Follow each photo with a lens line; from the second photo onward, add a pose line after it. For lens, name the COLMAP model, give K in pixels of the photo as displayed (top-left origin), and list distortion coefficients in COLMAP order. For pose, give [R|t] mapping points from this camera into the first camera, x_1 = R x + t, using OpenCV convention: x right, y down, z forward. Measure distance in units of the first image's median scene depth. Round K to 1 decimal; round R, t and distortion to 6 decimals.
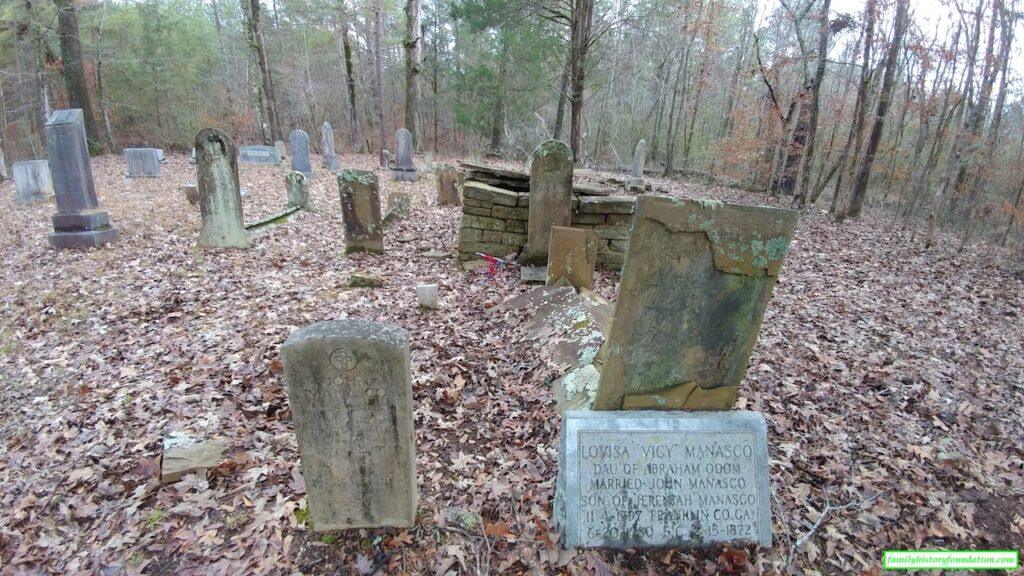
lens RADIAL K [[413.7, 0, 525.4], [0, 413.7, 297.9], [0, 0, 1]] dist [0.033152, -0.046684]
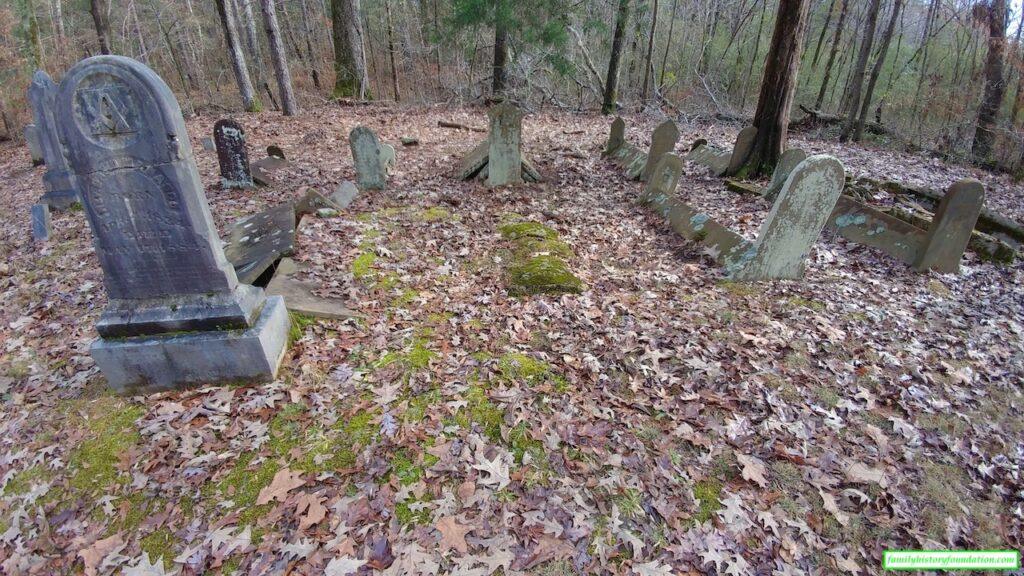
lens RADIAL K [[415.8, 0, 527.4], [0, 415.8, 301.6], [0, 0, 1]] dist [0.025770, -0.041855]
pose [[0.997330, -0.060273, 0.041235, -0.686826], [0.053475, 0.987280, 0.149732, -1.388910], [-0.049735, -0.147127, 0.987866, 3.505991]]
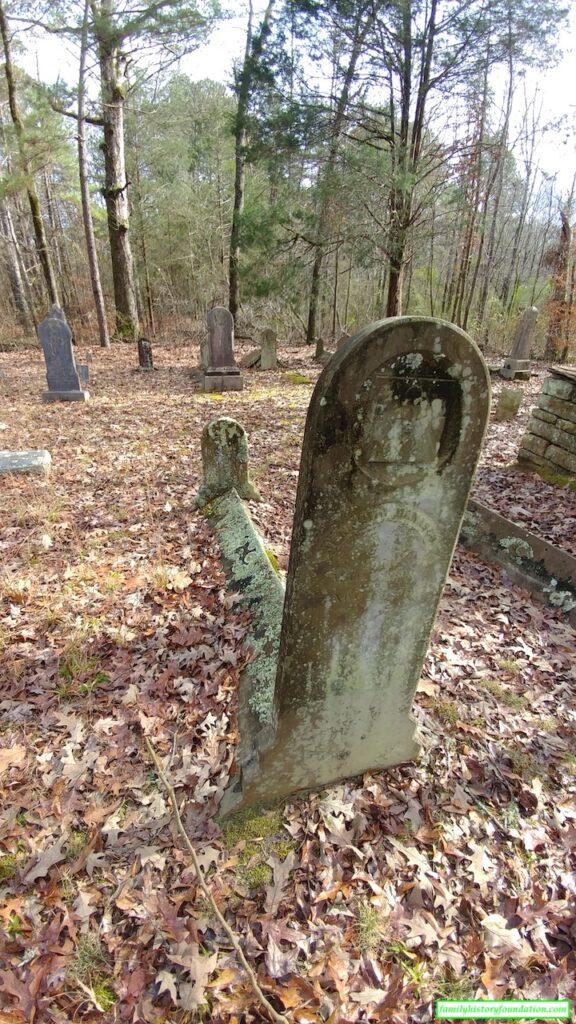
lens RADIAL K [[413.7, 0, 279.7], [0, 413.7, 526.7], [0, 0, 1]] dist [0.033152, -0.046684]
pose [[0.980539, -0.127148, 0.149590, -1.390200], [0.110199, 0.987043, 0.116627, -0.571119], [-0.162481, -0.097872, 0.981846, 1.344348]]
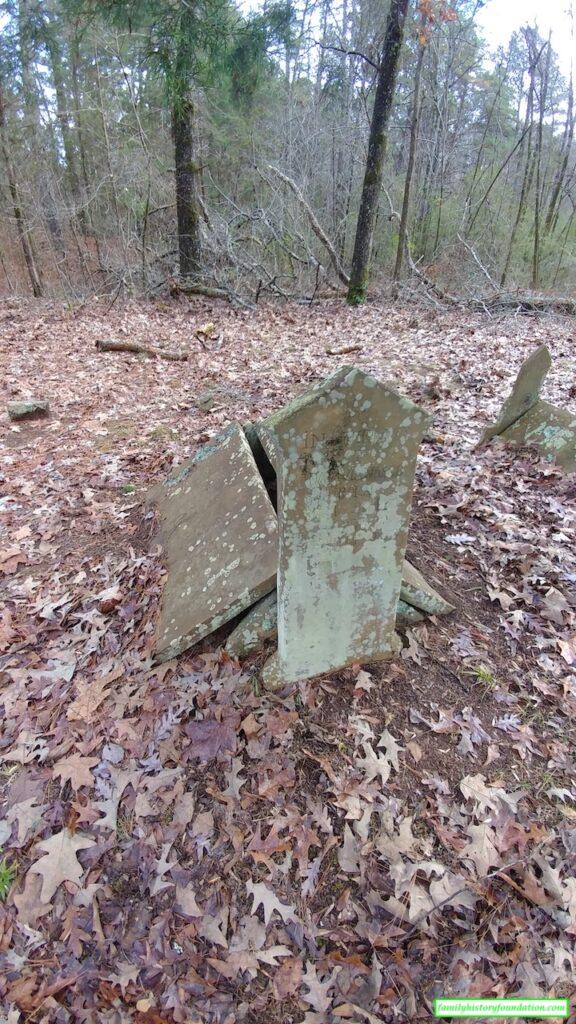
lens RADIAL K [[413.7, 0, 279.7], [0, 413.7, 526.7], [0, 0, 1]] dist [0.033152, -0.046684]
pose [[0.974559, -0.166732, 0.149780, -0.805058], [0.125599, 0.959760, 0.251167, -1.965807], [-0.185631, -0.225965, 0.956285, 5.090016]]
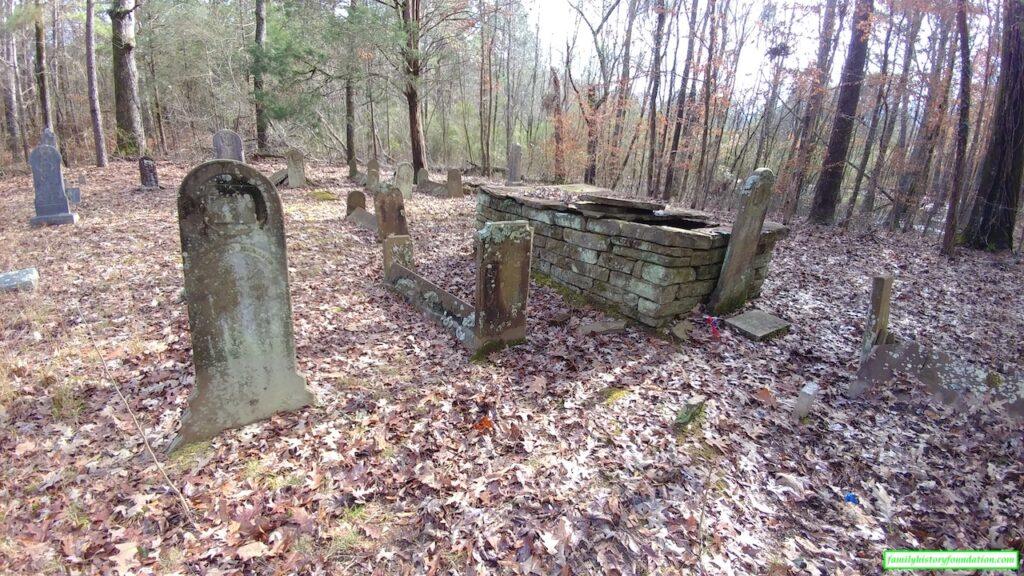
lens RADIAL K [[413.7, 0, 525.4], [0, 413.7, 297.9], [0, 0, 1]] dist [0.033152, -0.046684]
pose [[0.824896, -0.202404, 0.527807, -1.233557], [0.194075, 0.978351, 0.071864, -0.405967], [-0.530926, 0.043154, 0.846319, 0.811781]]
